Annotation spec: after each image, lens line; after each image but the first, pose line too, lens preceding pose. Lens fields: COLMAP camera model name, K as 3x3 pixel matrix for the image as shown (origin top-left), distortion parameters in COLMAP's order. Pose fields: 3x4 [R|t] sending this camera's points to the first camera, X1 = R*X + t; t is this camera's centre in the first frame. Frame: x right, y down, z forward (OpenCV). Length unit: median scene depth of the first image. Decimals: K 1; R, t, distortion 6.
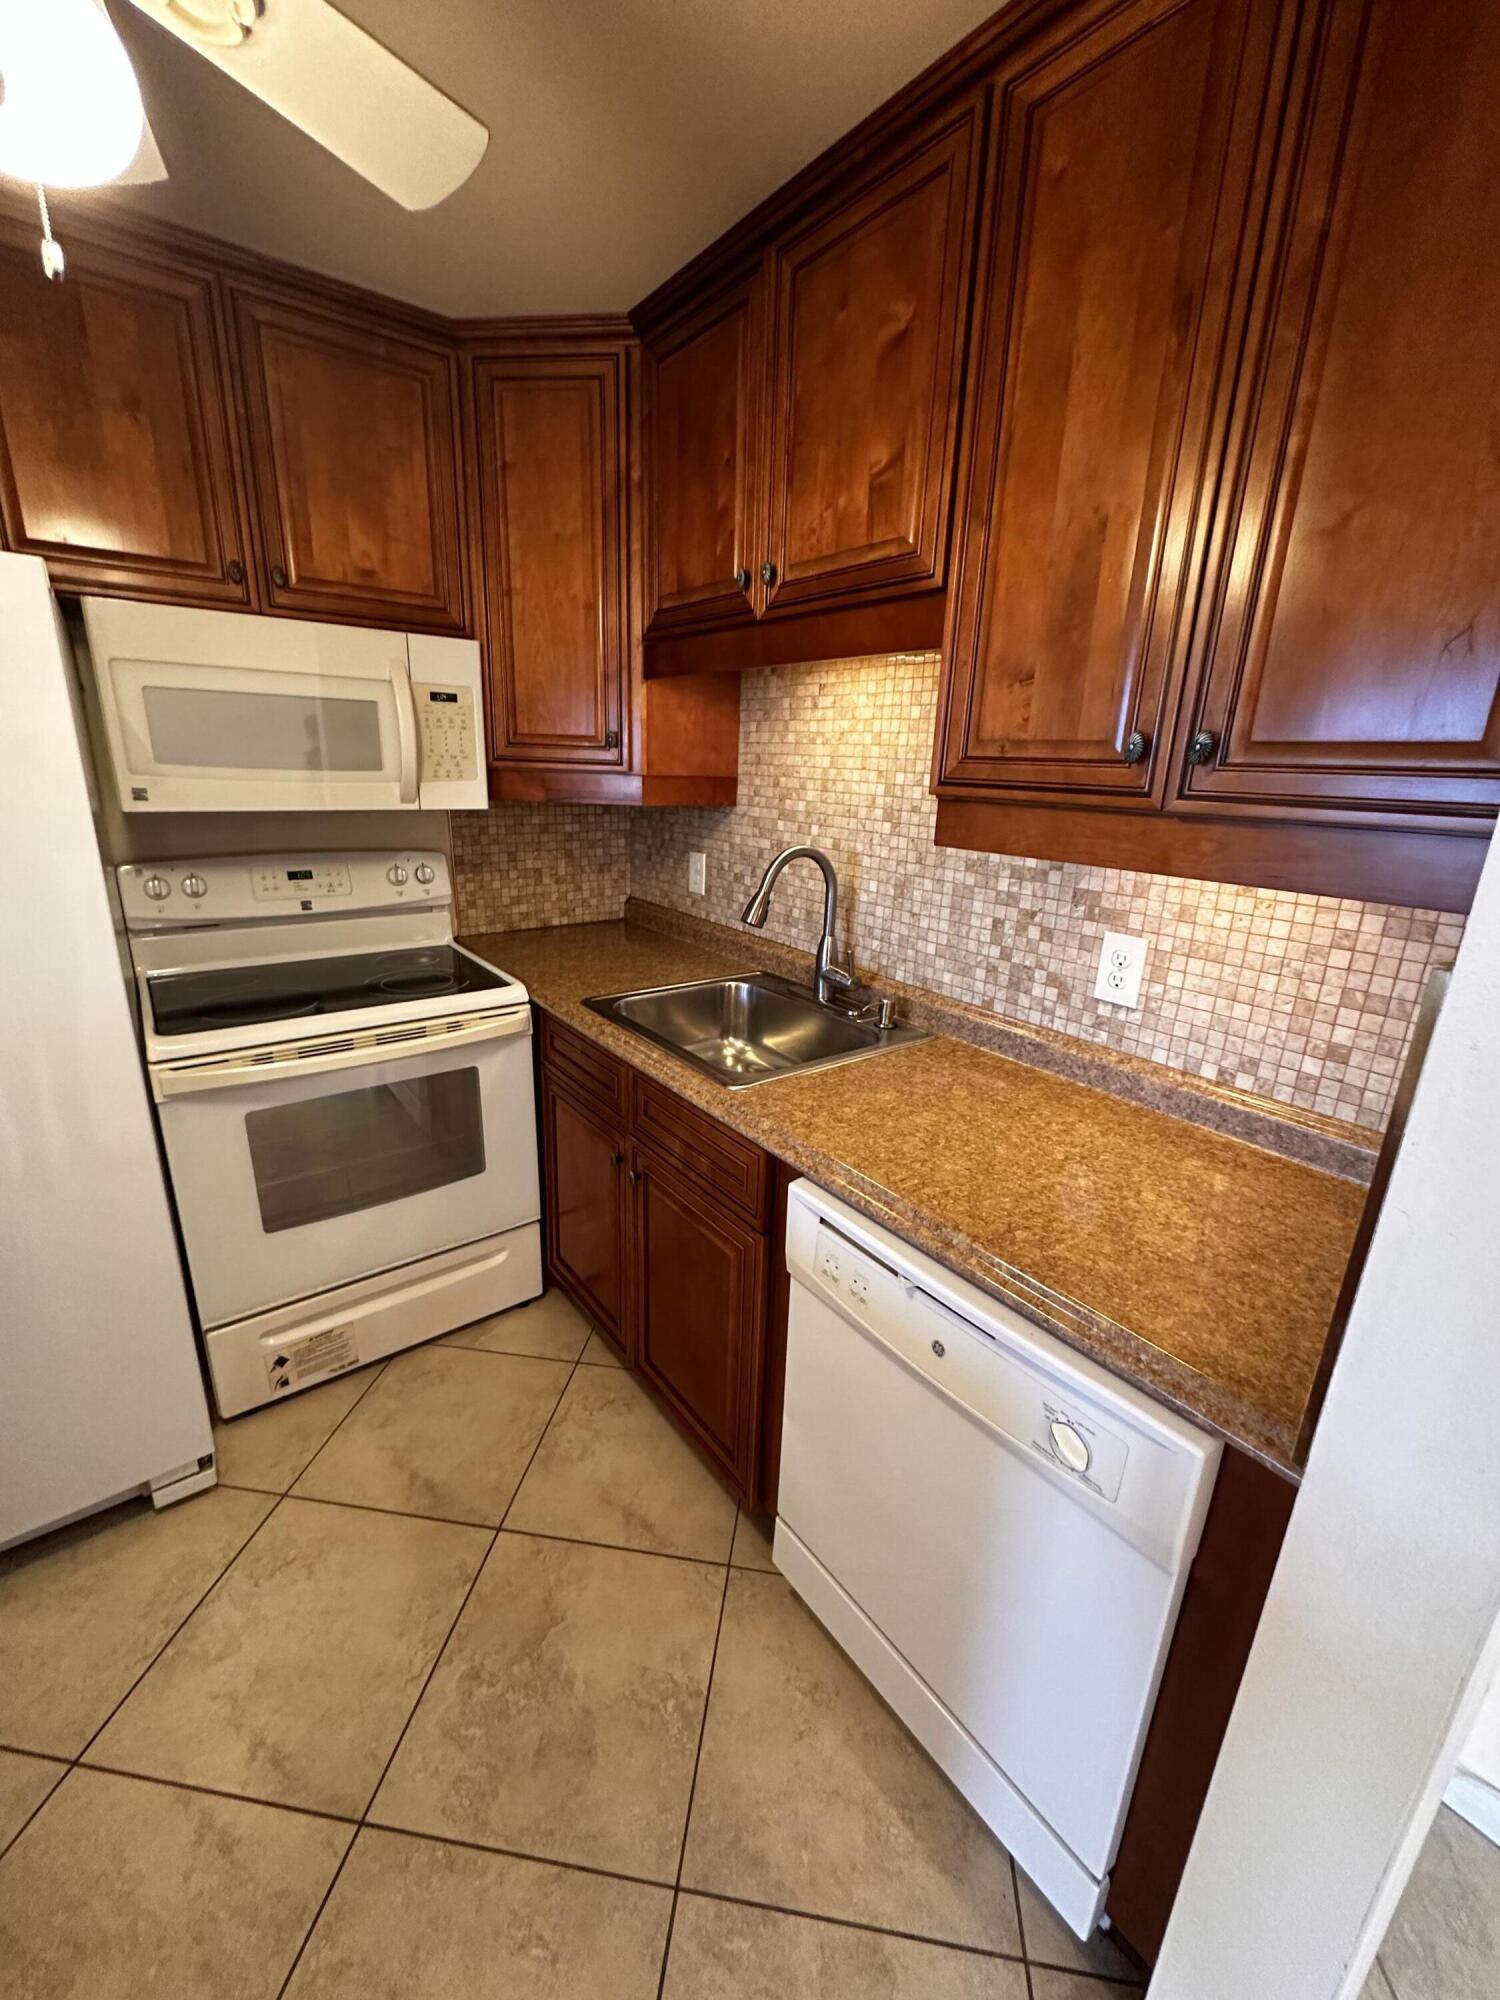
lens RADIAL K [[800.8, 0, 750.8], [0, 800.8, 995.7], [0, 0, 1]] dist [-0.004356, 0.000931]
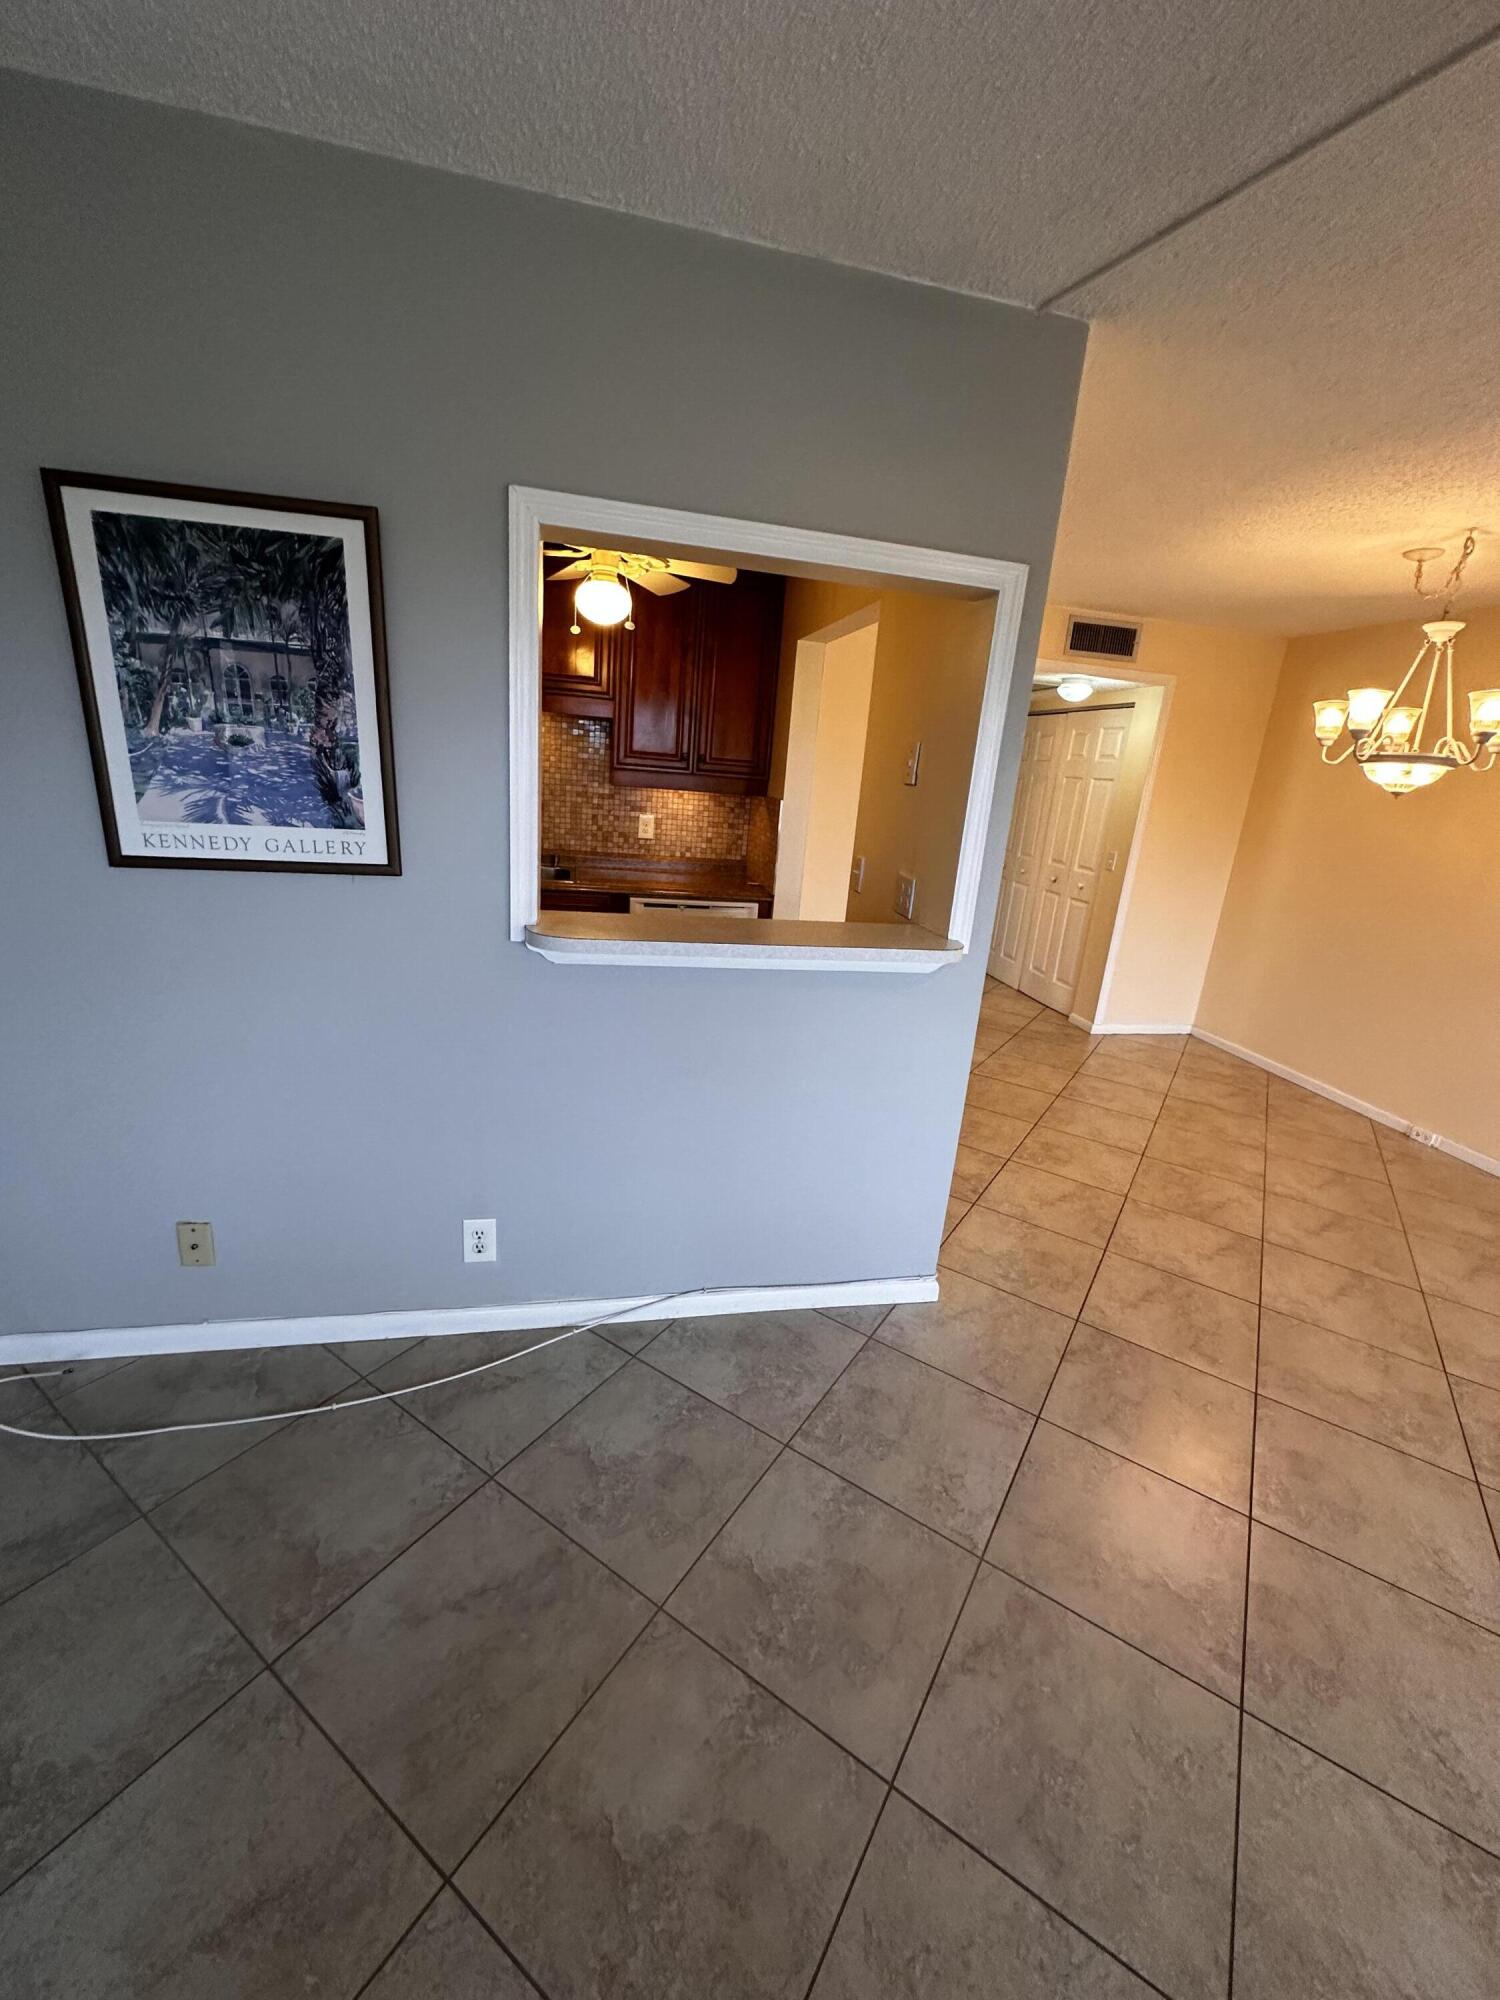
lens RADIAL K [[800.8, 0, 752.9], [0, 800.8, 1000.2], [0, 0, 1]] dist [-0.004356, 0.000931]
pose [[0.425176, -0.252681, 0.869124, -1.725453], [0.190766, 0.963688, 0.186851, 0.088843], [-0.884779, 0.086355, 0.457940, -0.535486]]
